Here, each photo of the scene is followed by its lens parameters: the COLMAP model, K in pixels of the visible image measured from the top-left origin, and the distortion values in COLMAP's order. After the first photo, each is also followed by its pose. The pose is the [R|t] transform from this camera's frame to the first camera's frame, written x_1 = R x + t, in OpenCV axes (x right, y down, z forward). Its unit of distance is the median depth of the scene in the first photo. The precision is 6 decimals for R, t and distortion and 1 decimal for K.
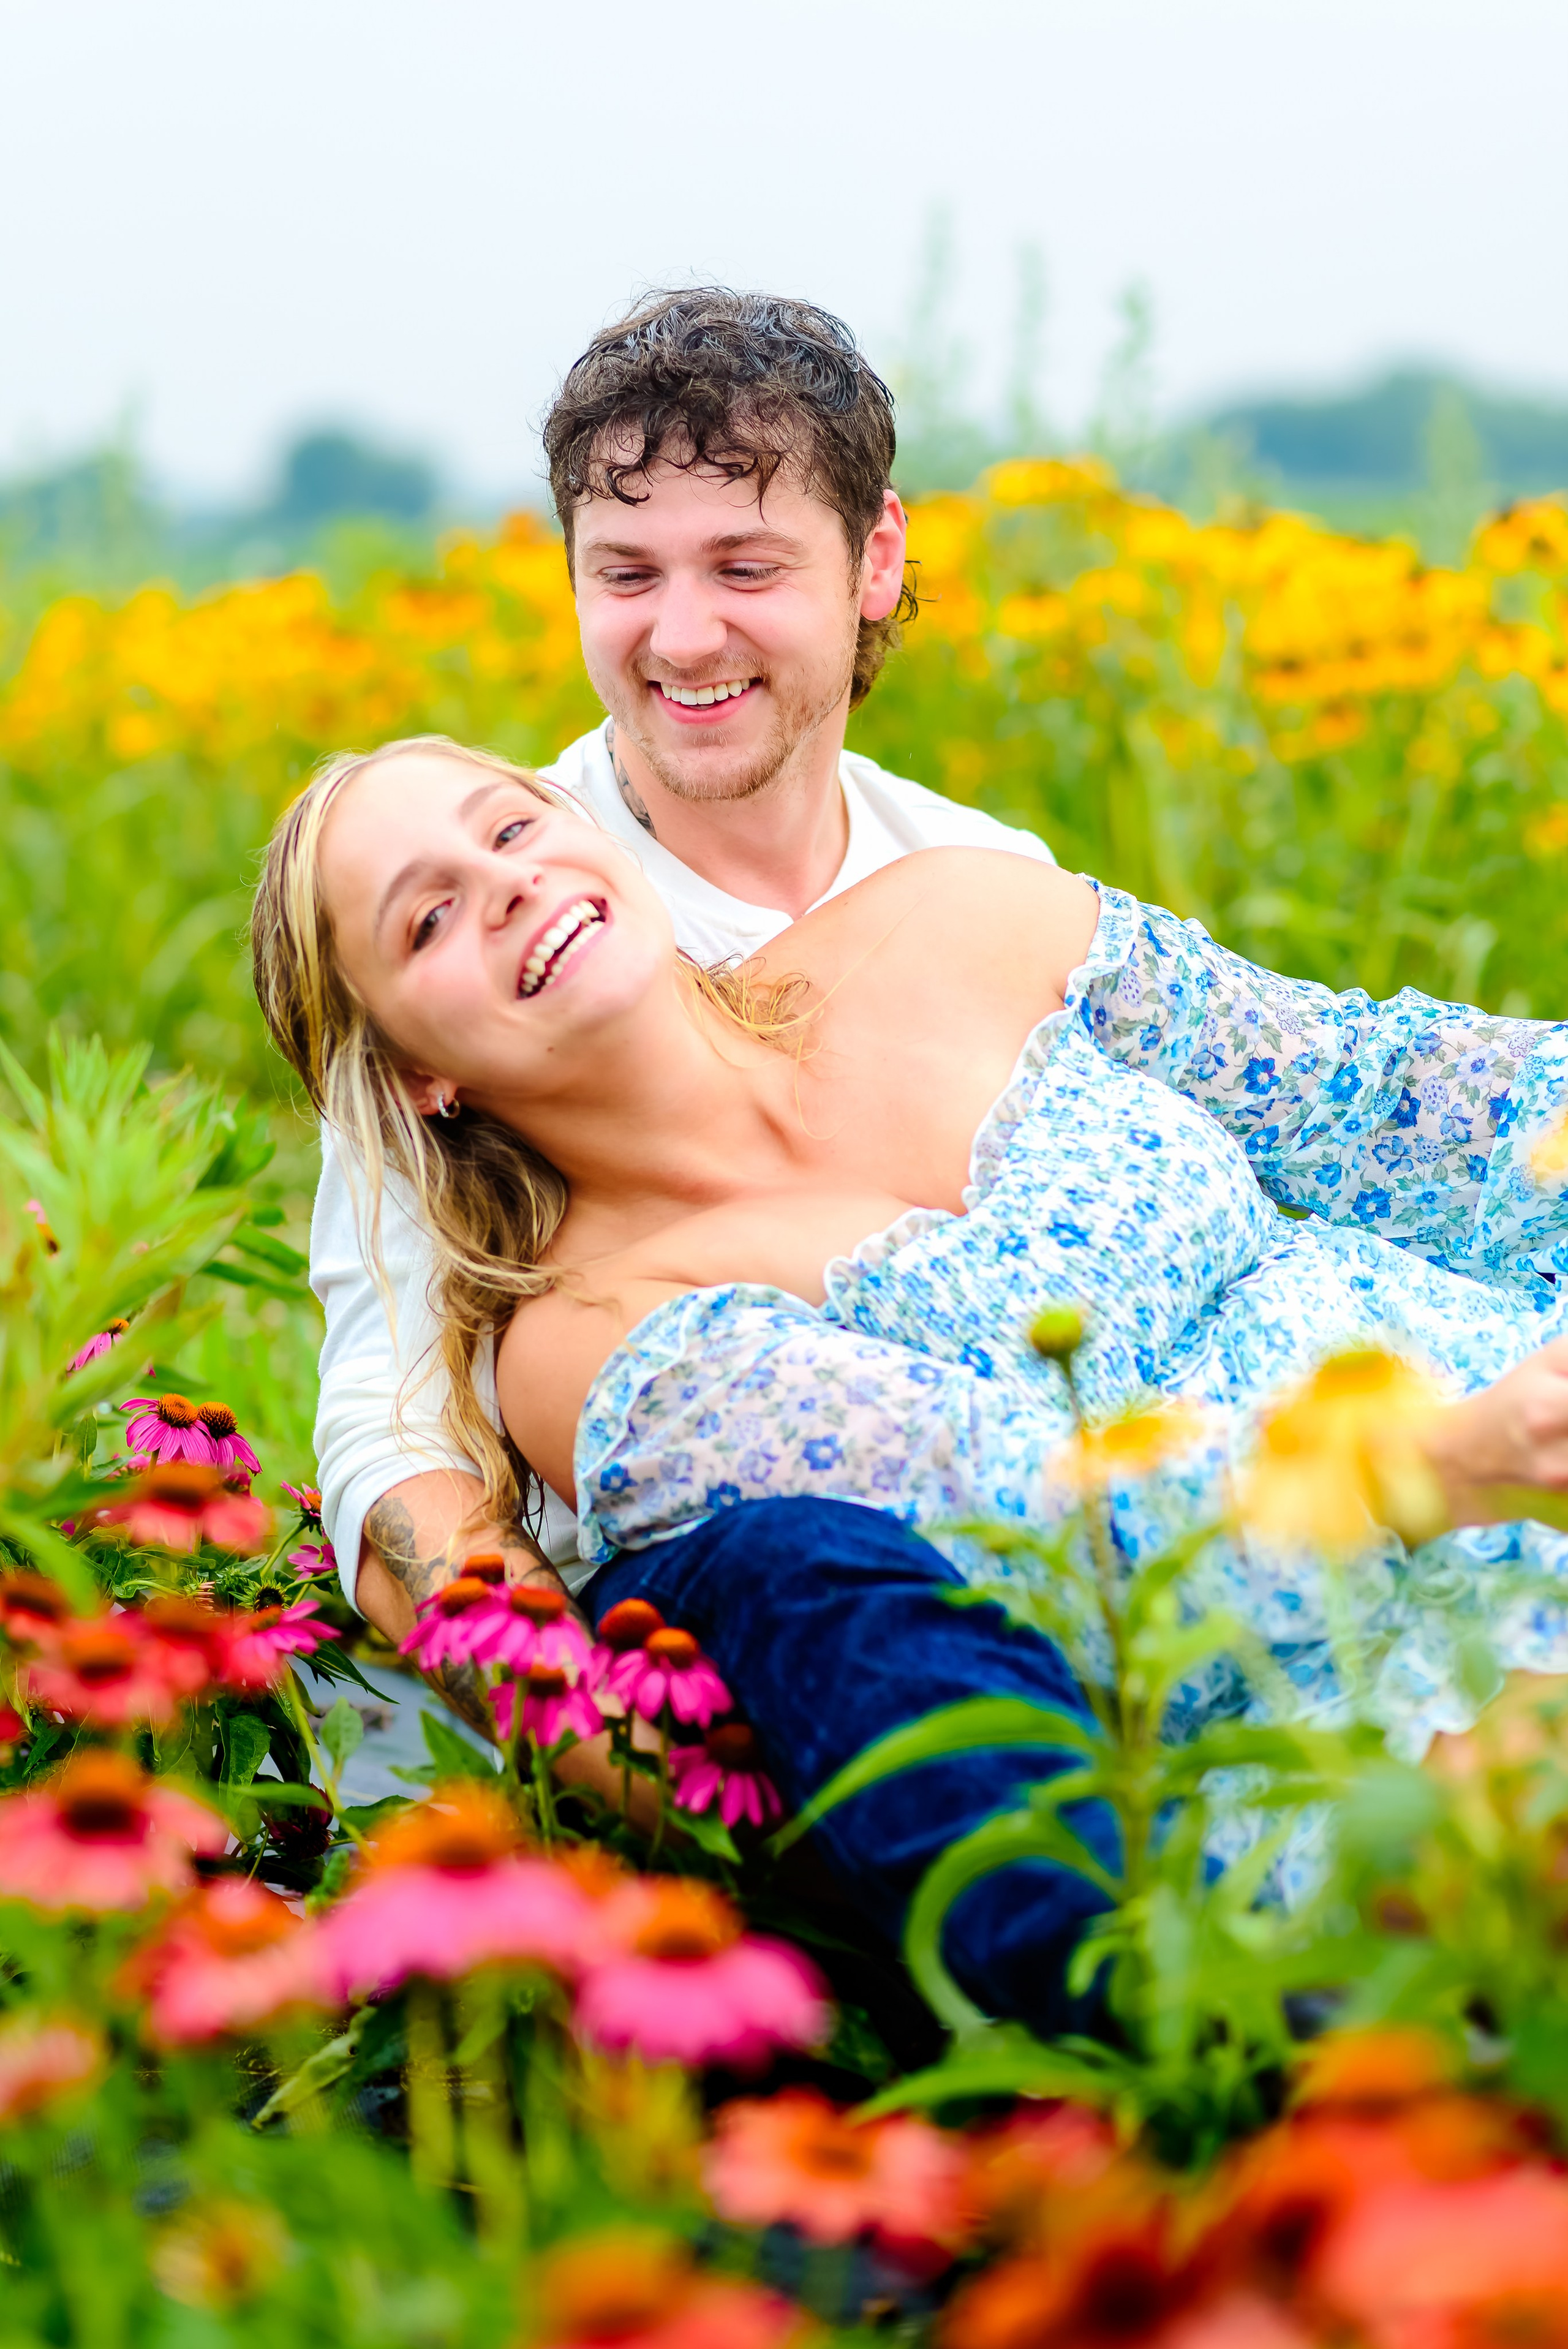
lens RADIAL K [[5978.8, 0, 785.6], [0, 5978.8, 1174.3], [0, 0, 1]] dist [0.573766, 0.133789]
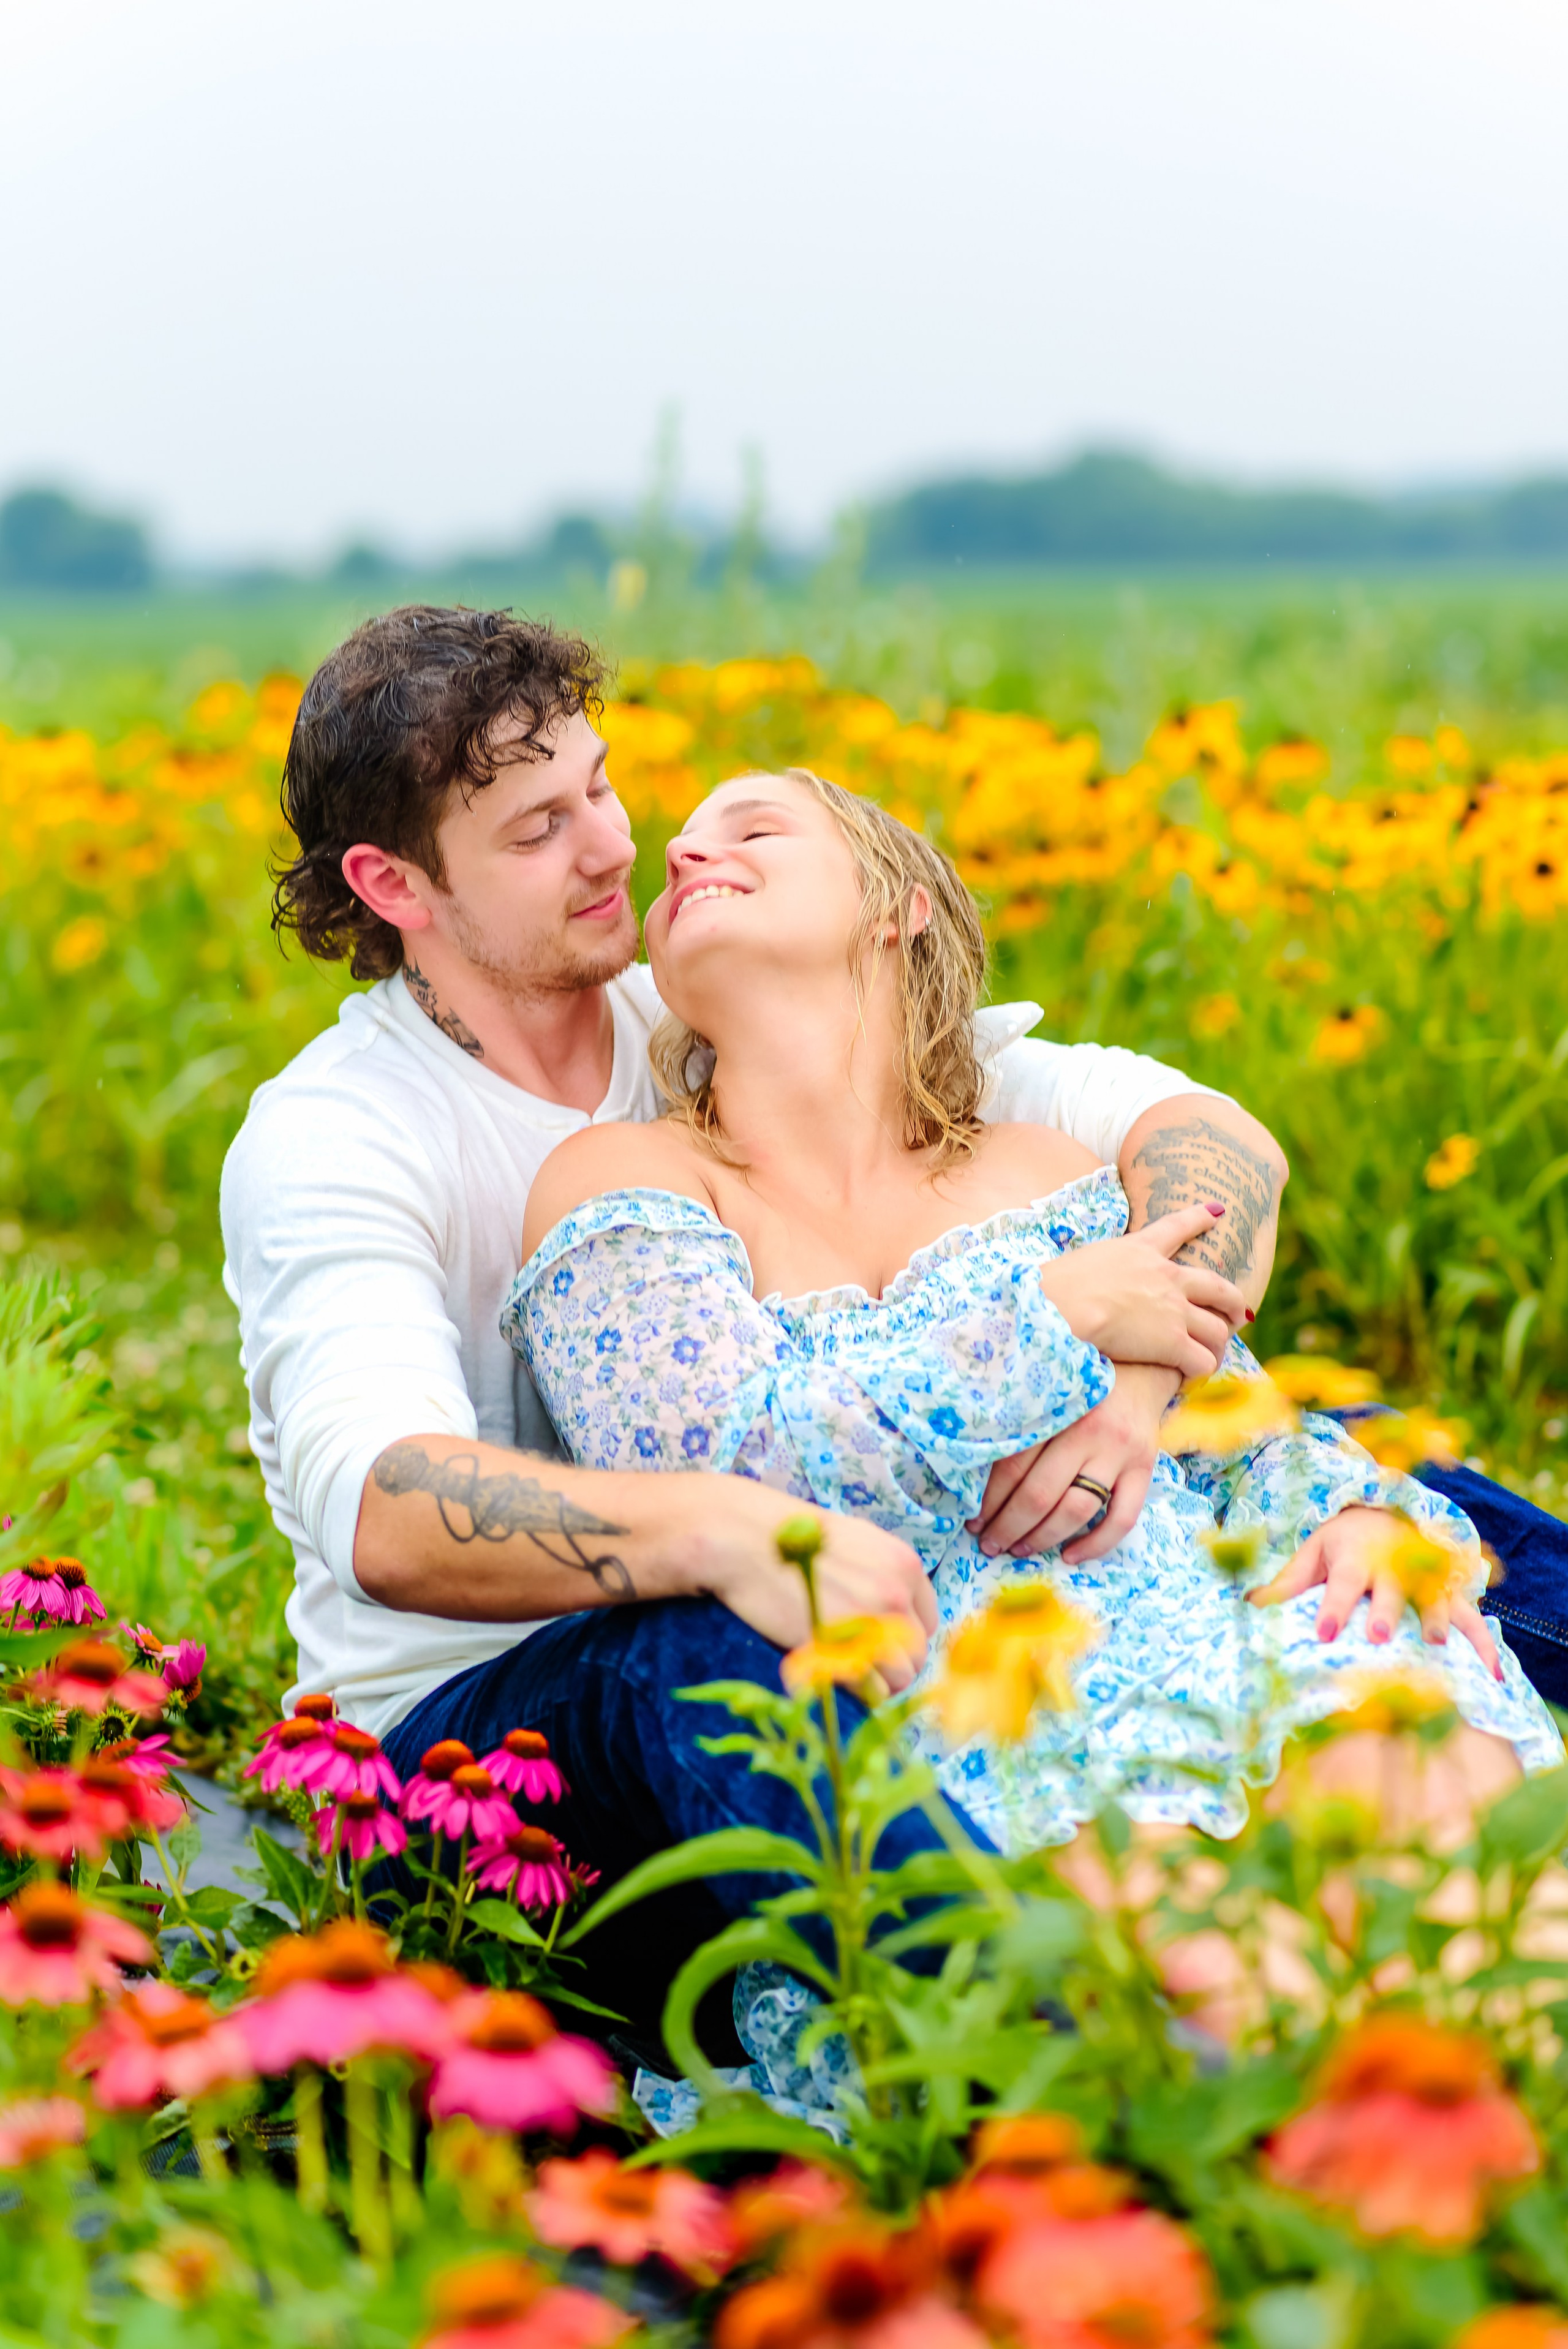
lens RADIAL K [[5978.8, 0, 785.6], [0, 5978.8, 1174.3], [0, 0, 1]] dist [0.573766, 0.133789]
pose [[0.998488, 0.017258, 0.052200, -0.023456], [-0.016838, 0.999822, -0.008493, -0.038967], [-0.052337, 0.007601, 0.998601, -0.250251]]
